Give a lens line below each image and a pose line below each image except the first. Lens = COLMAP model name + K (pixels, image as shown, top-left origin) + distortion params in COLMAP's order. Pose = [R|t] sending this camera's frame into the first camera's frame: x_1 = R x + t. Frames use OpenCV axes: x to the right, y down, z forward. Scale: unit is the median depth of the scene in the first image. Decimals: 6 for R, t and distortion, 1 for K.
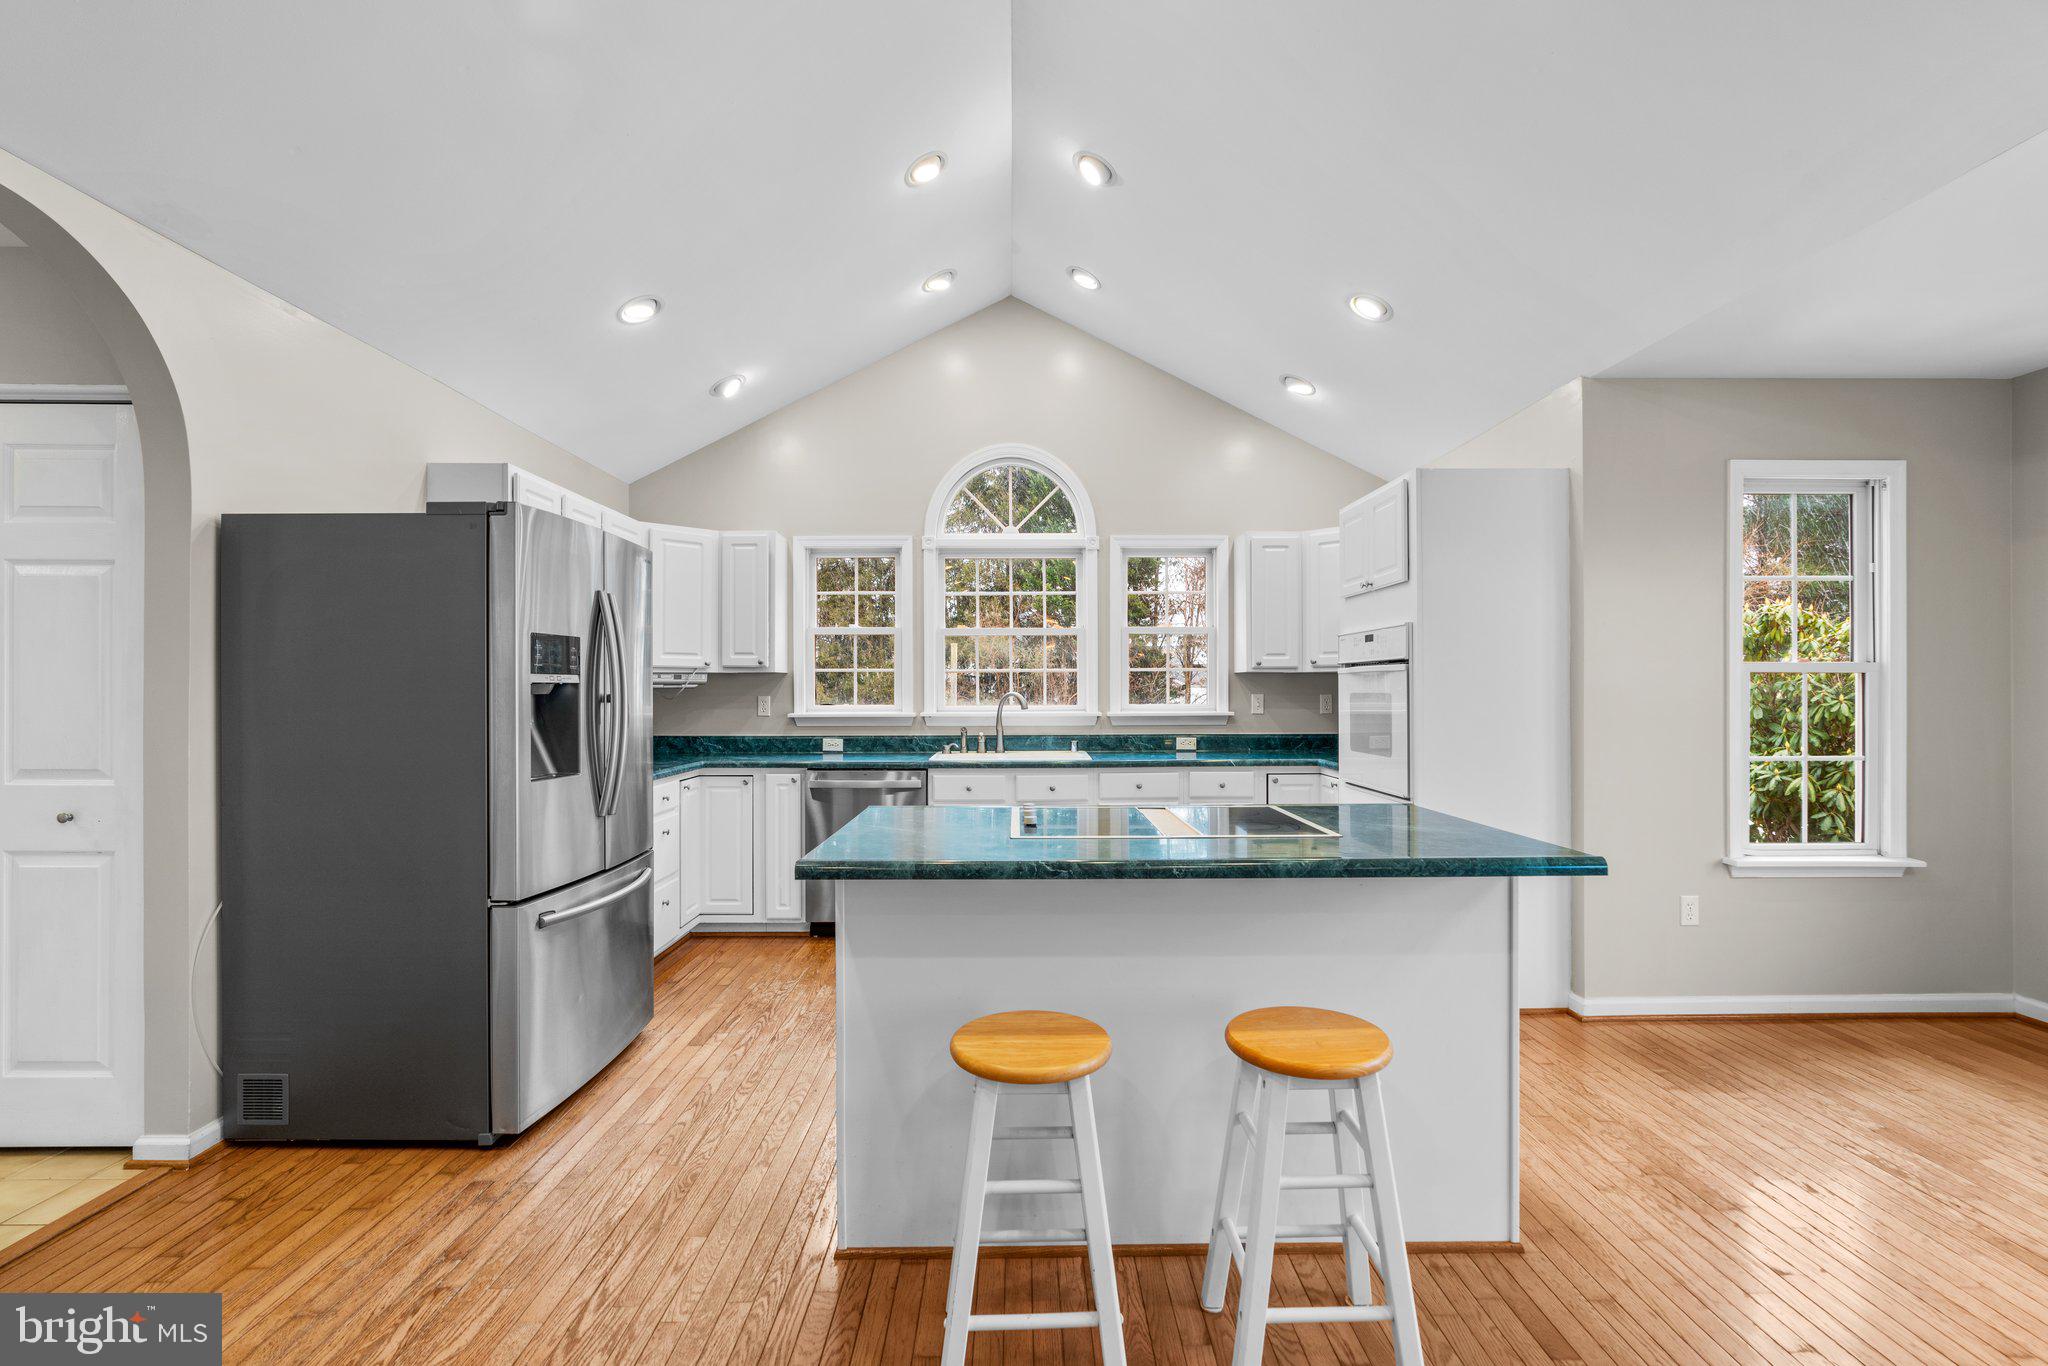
lens RADIAL K [[921.0, 0, 1026.7], [0, 921.0, 693.2], [0, 0, 1]] dist [-0.007985, 0.003233]
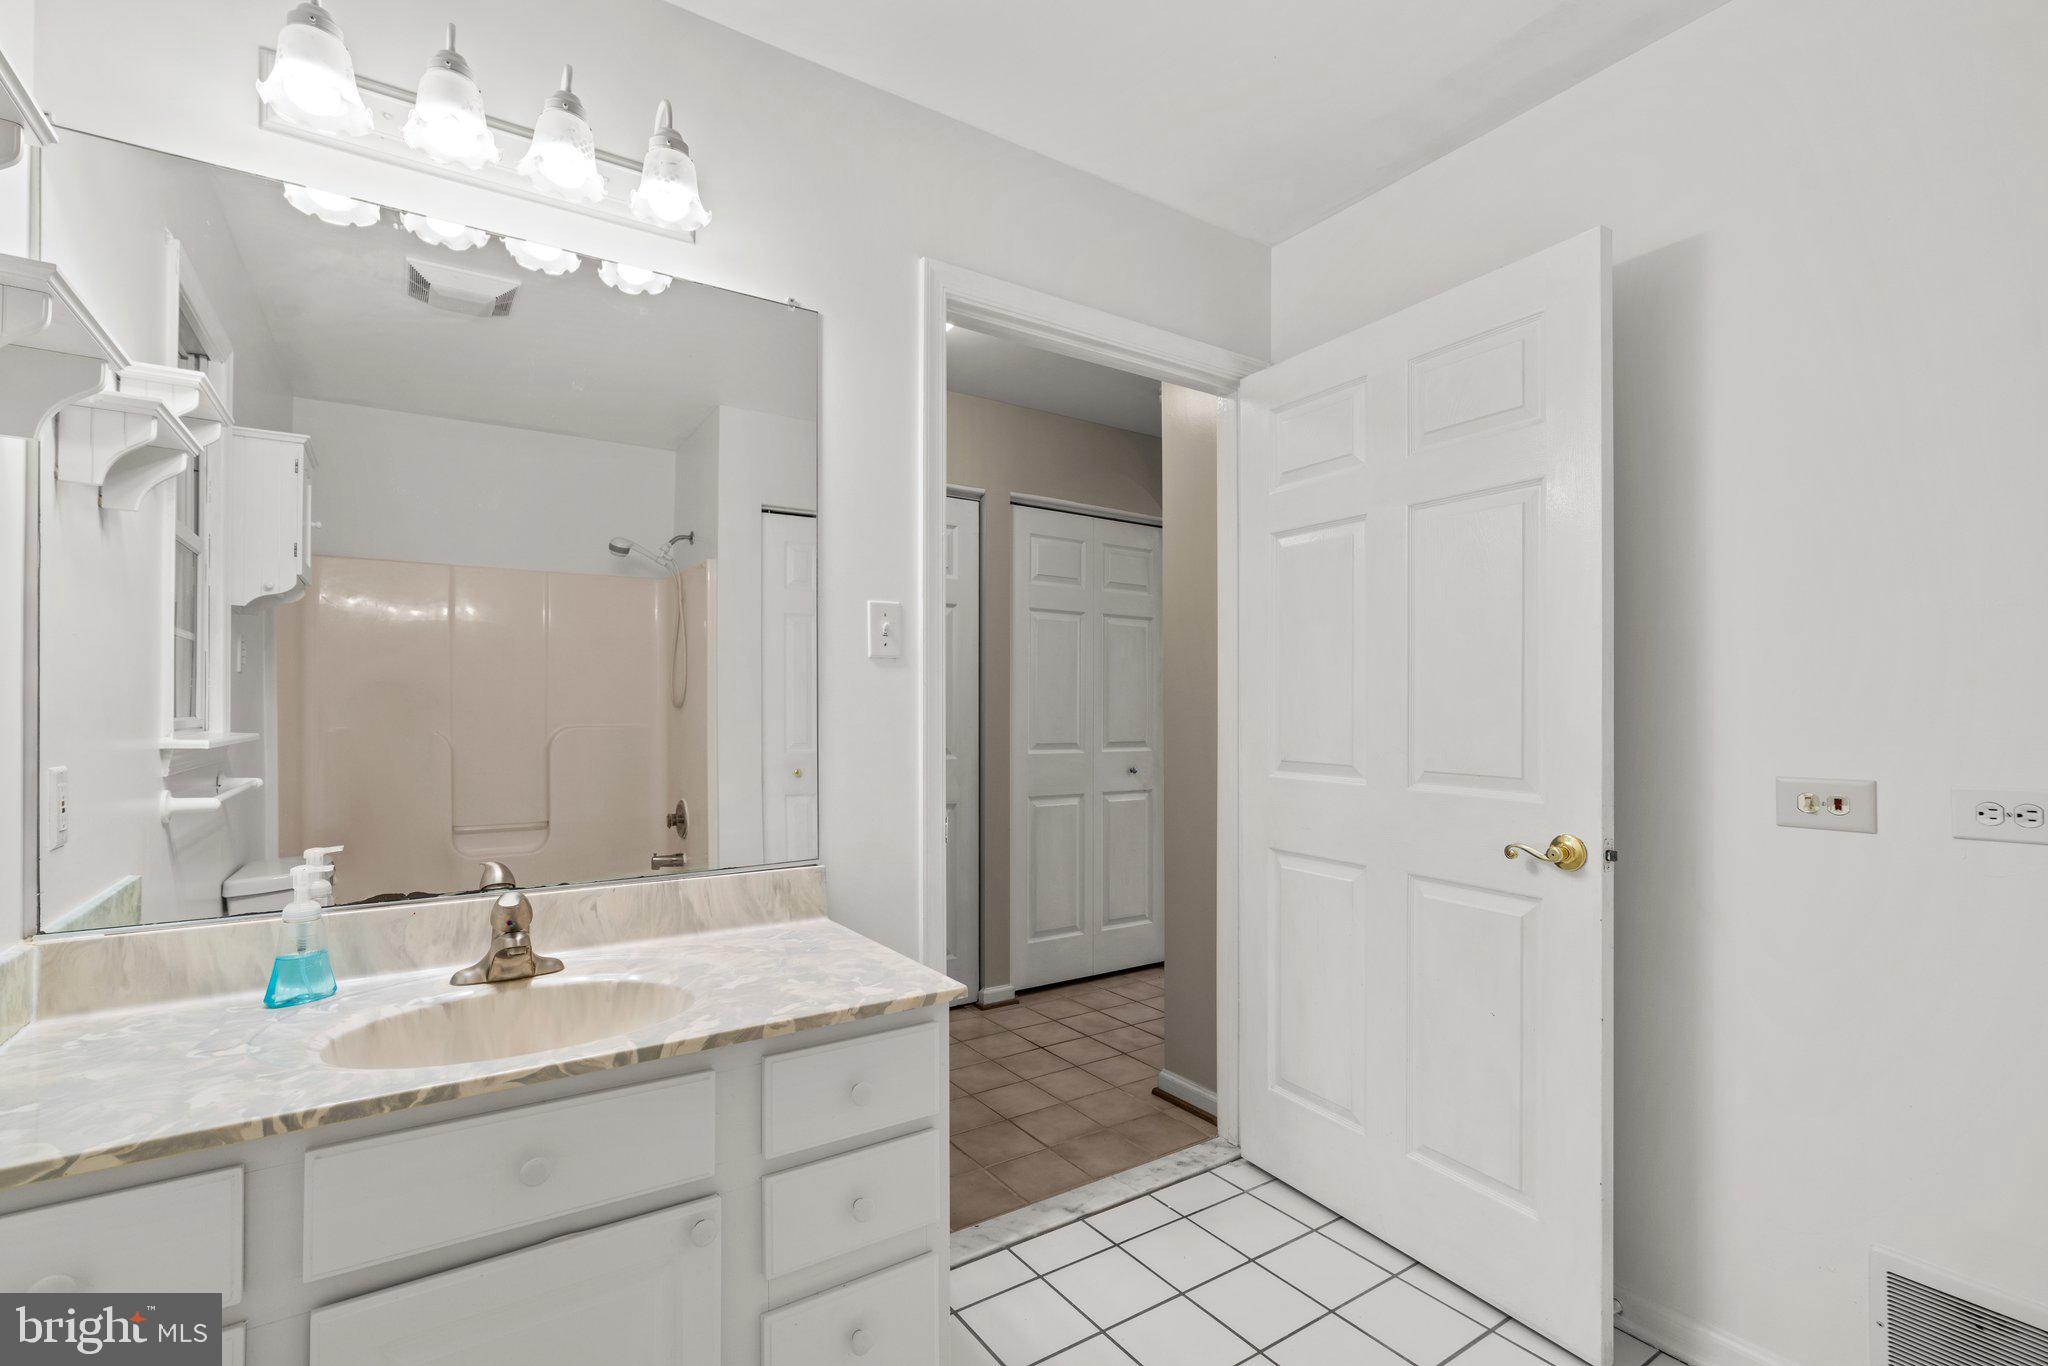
lens RADIAL K [[921.0, 0, 1028.7], [0, 921.0, 699.2], [0, 0, 1]] dist [-0.007985, 0.003233]
pose [[0.833081, 0.010714, 0.553047, -1.076475], [-0.003489, 0.999894, -0.014115, 0.015074], [-0.553140, 0.009829, 0.833030, -0.151449]]
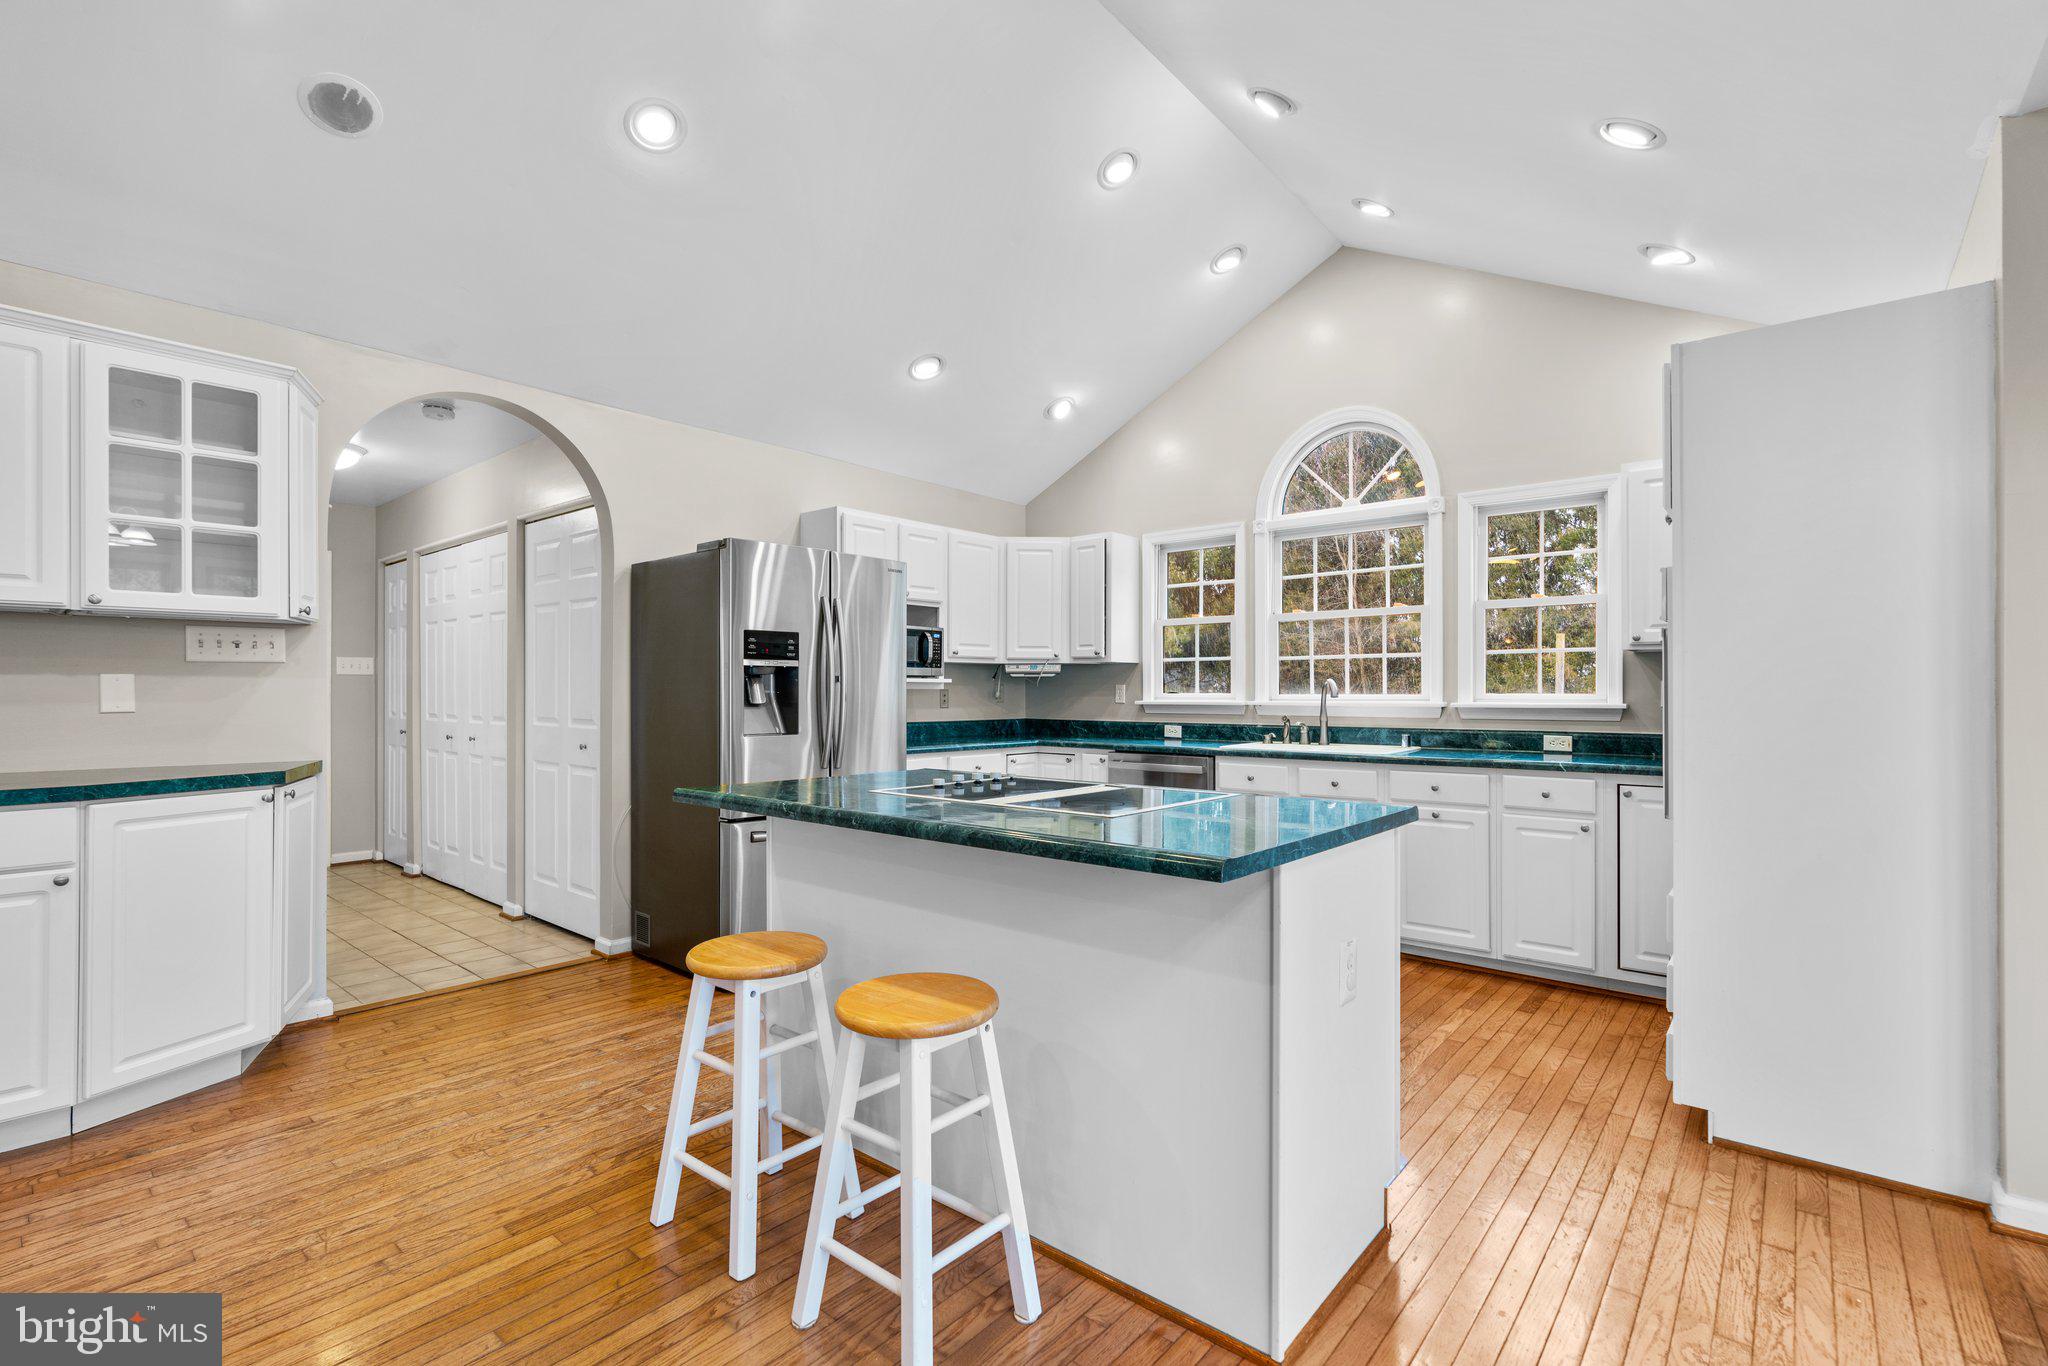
lens RADIAL K [[921.0, 0, 1034.4], [0, 921.0, 693.3], [0, 0, 1]] dist [-0.007985, 0.003233]
pose [[0.758425, 0.003770, -0.651750, 0.370622], [-0.005483, 0.999985, -0.000596, 0.015599], [0.651738, 0.004025, 0.758434, 0.116839]]
